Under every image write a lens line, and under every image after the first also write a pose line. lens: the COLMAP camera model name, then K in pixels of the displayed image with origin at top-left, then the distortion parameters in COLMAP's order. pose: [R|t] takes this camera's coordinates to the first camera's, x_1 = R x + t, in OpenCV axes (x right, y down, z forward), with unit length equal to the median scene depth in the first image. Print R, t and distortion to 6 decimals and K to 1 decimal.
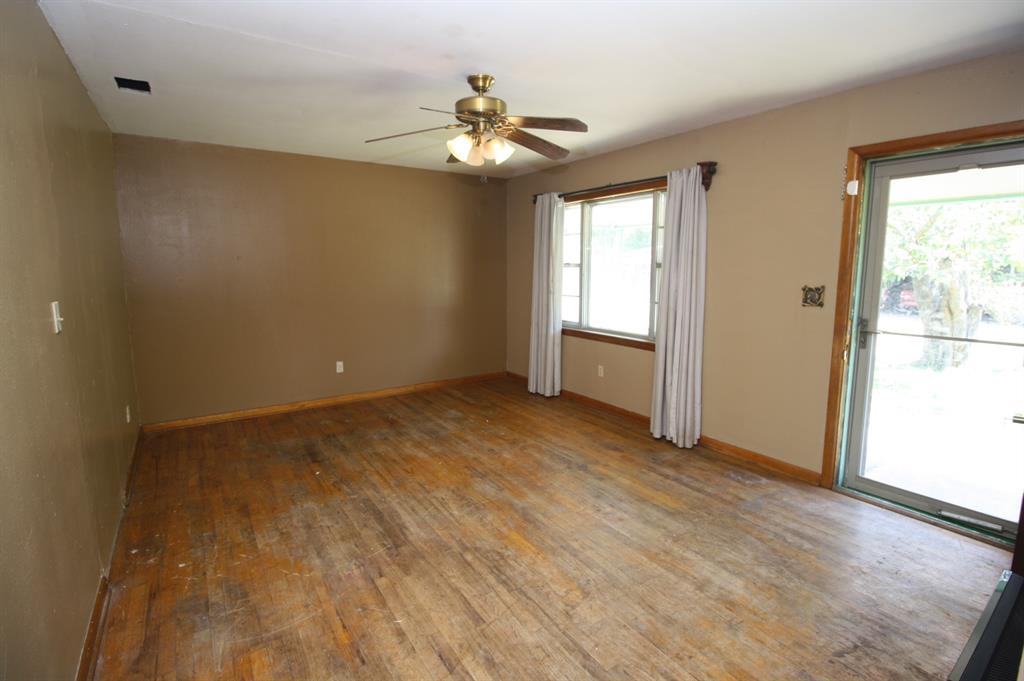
lens RADIAL K [[488.8, 0, 511.9], [0, 488.8, 332.9], [0, 0, 1]] dist [-0.009532, -0.007236]
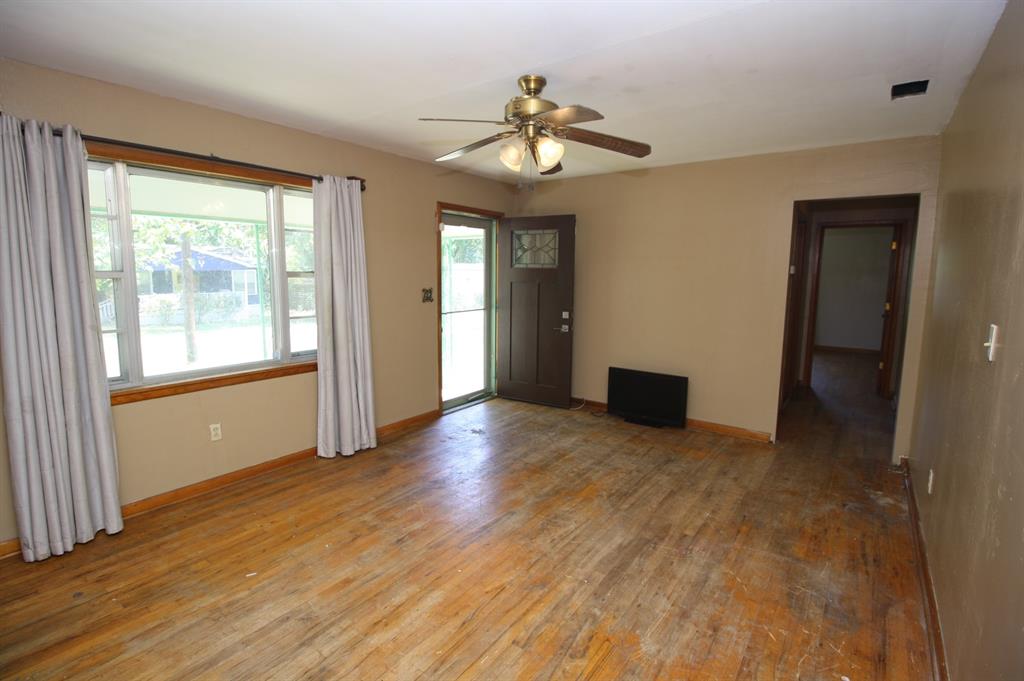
lens RADIAL K [[488.8, 0, 511.2], [0, 488.8, 337.2], [0, 0, 1]] dist [-0.009532, -0.007236]
pose [[-0.343683, -0.127792, 0.930350, -0.995825], [0.122778, 0.976079, 0.179429, -0.211788], [-0.931025, 0.175893, -0.319771, 1.436147]]
